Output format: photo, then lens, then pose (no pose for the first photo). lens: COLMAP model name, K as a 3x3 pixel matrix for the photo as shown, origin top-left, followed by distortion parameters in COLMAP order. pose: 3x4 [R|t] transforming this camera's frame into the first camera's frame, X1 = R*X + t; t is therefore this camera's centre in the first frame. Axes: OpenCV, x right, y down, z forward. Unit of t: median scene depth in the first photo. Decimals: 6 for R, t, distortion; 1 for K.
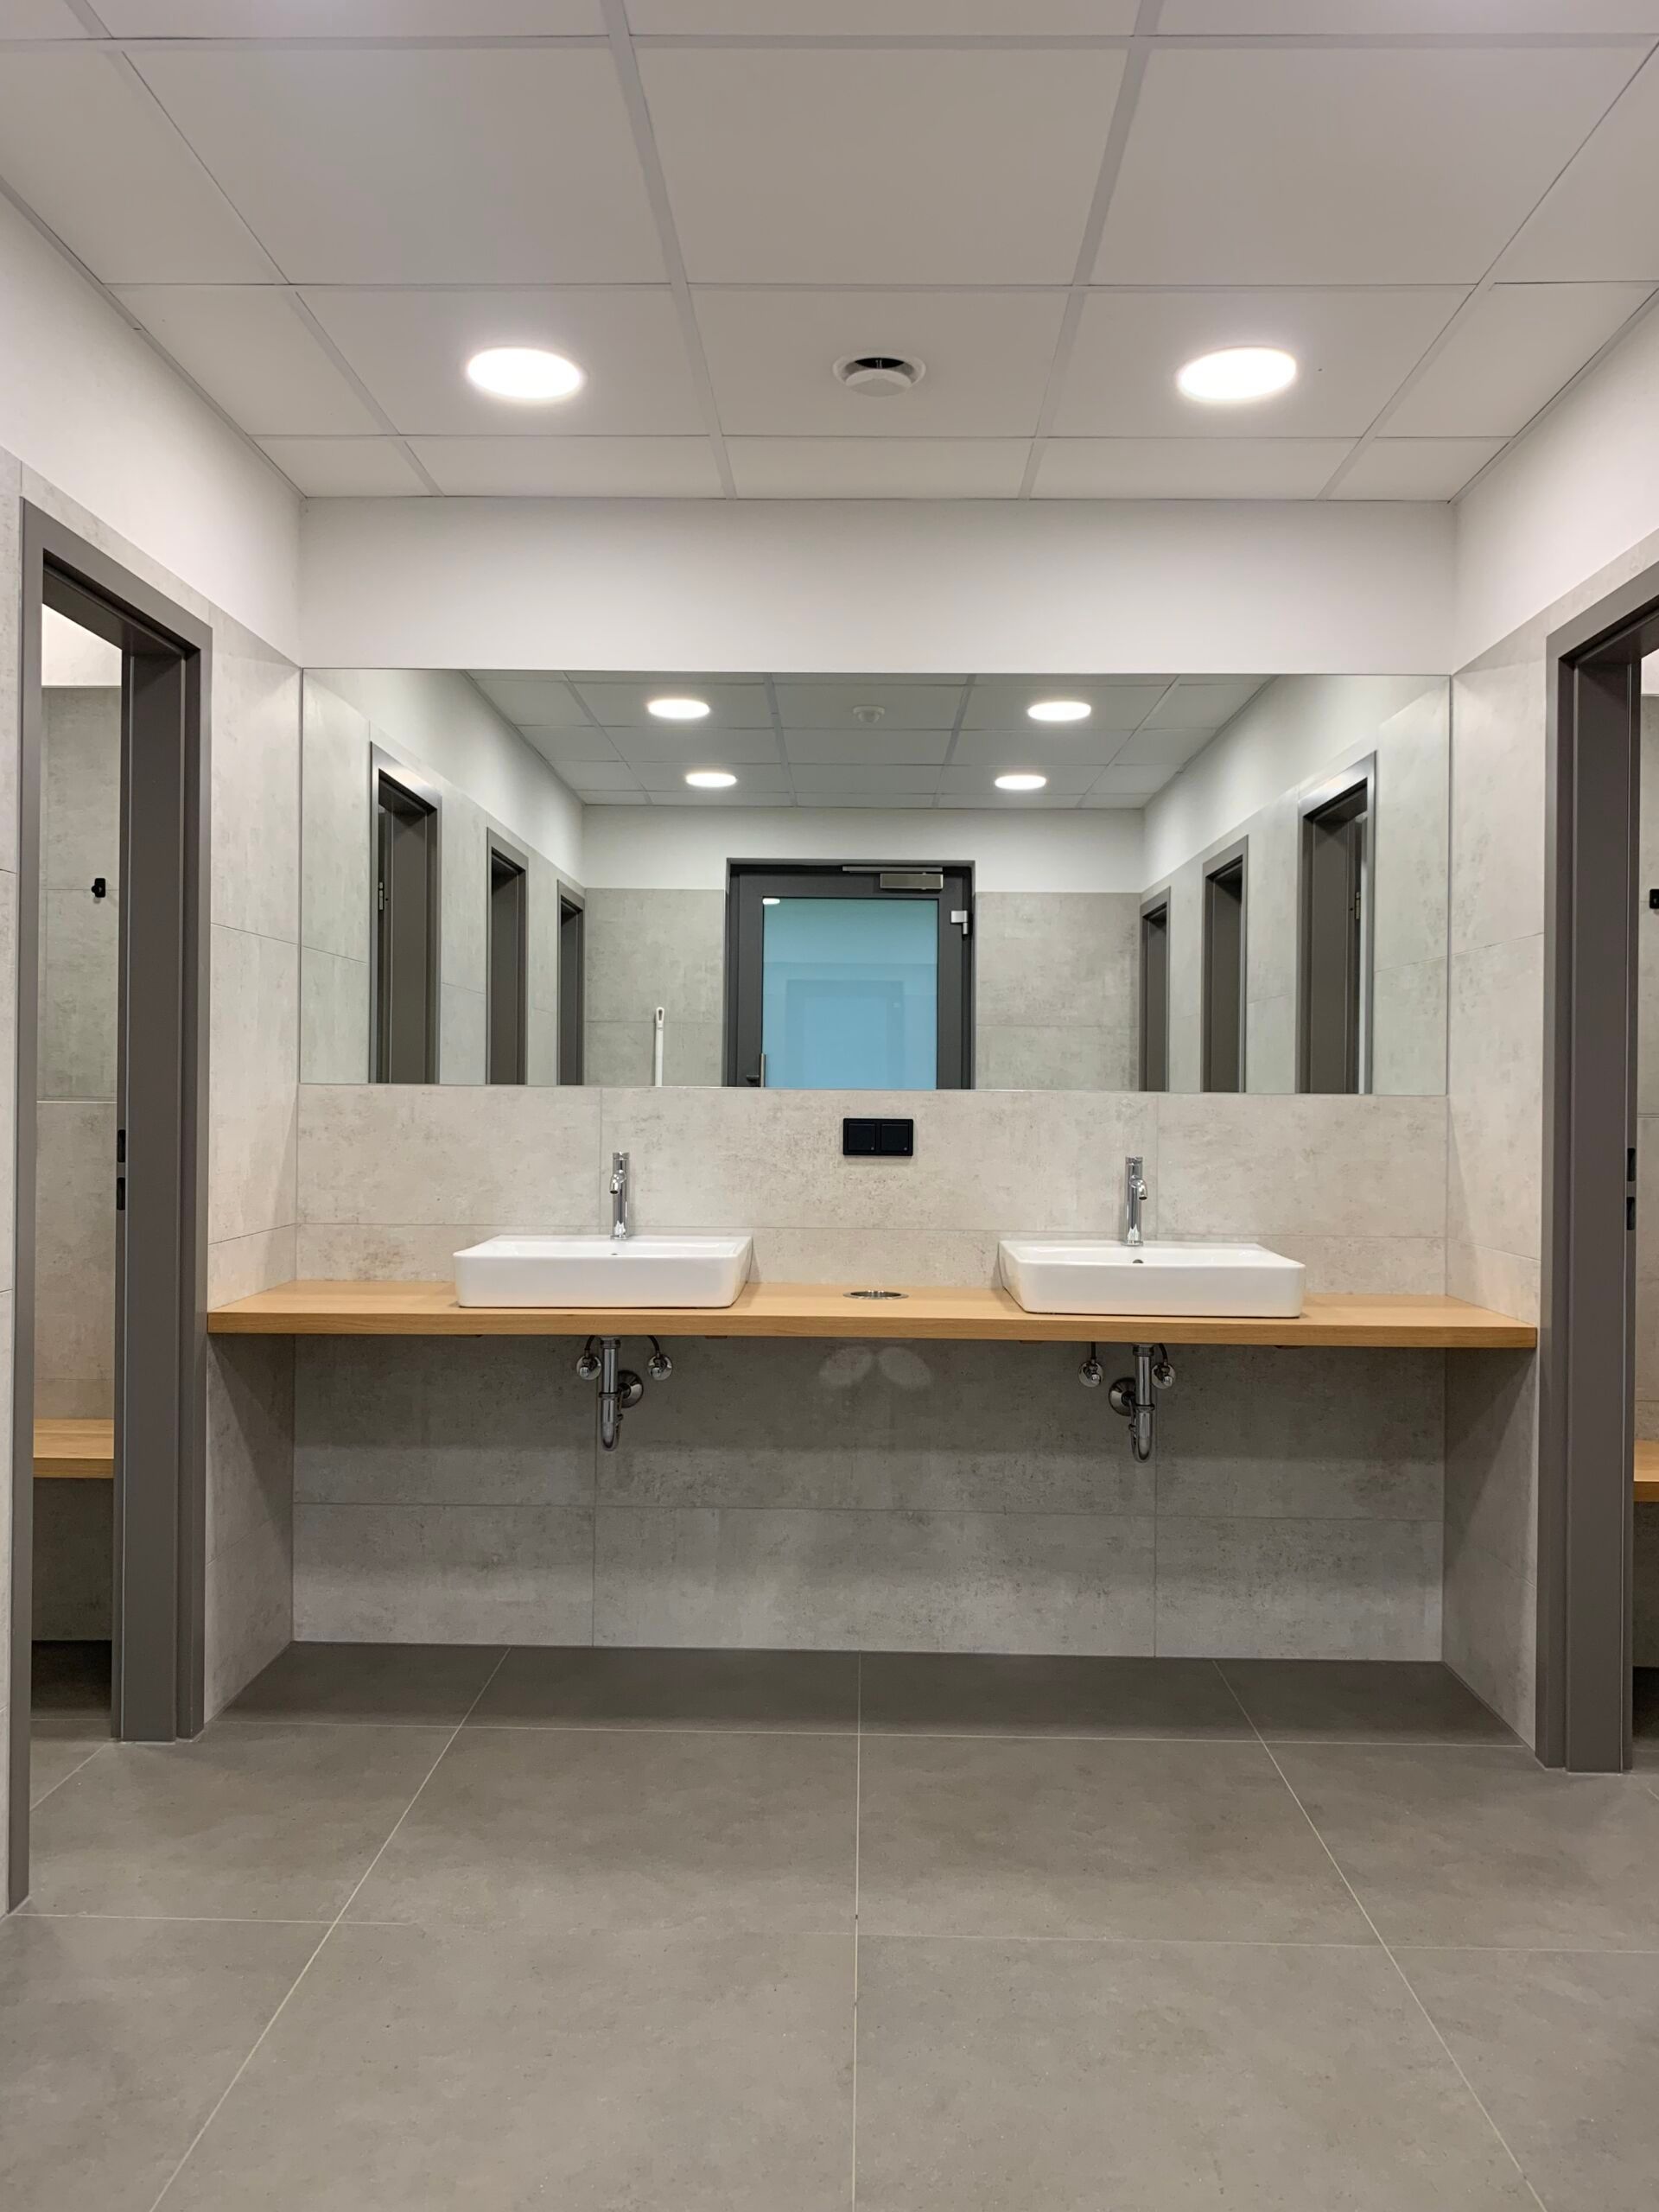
lens RADIAL K [[1697.2, 0, 829.5], [0, 1697.2, 1106.0], [0, 0, 1]] dist [0.126871, -0.301506]
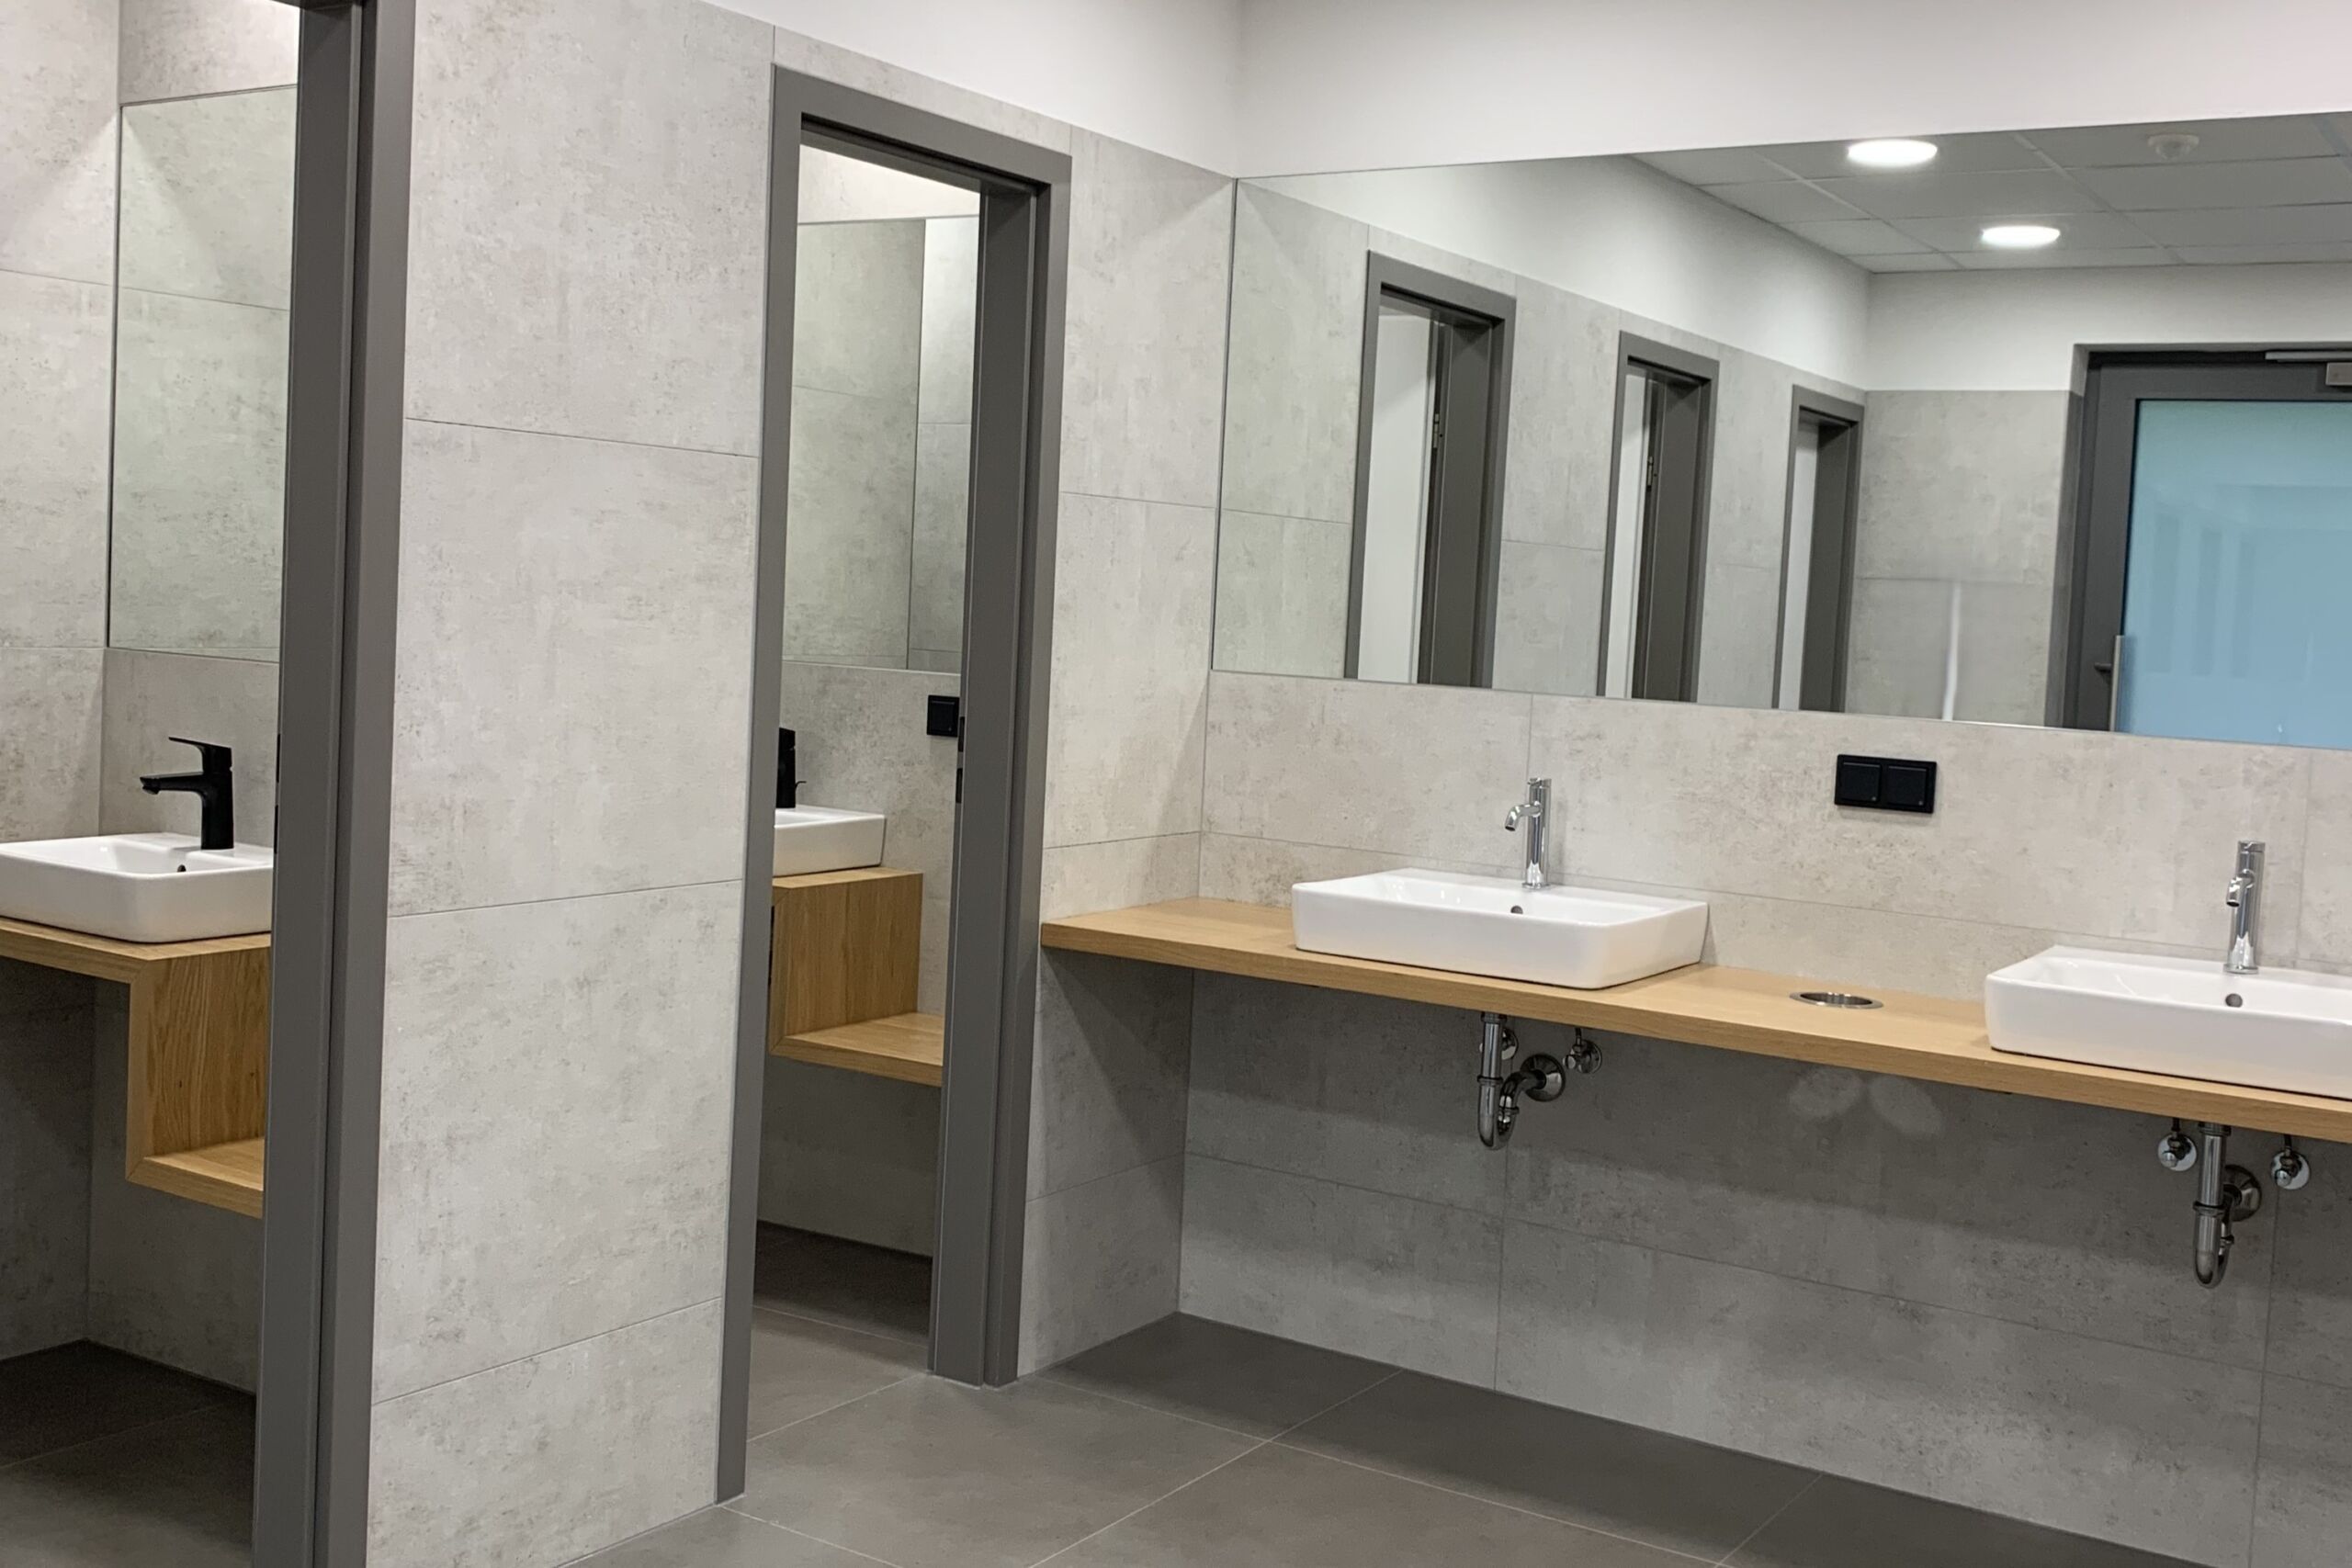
lens RADIAL K [[2395.0, 0, 1182.7], [0, 2395.0, 750.6], [0, 0, 1]] dist [0.156770, -0.389737]
pose [[0.856469, 0.067804, -0.511725, 0.297598], [-0.048463, 0.997519, 0.051060, -0.033578], [0.513918, -0.018931, 0.857631, -0.037207]]
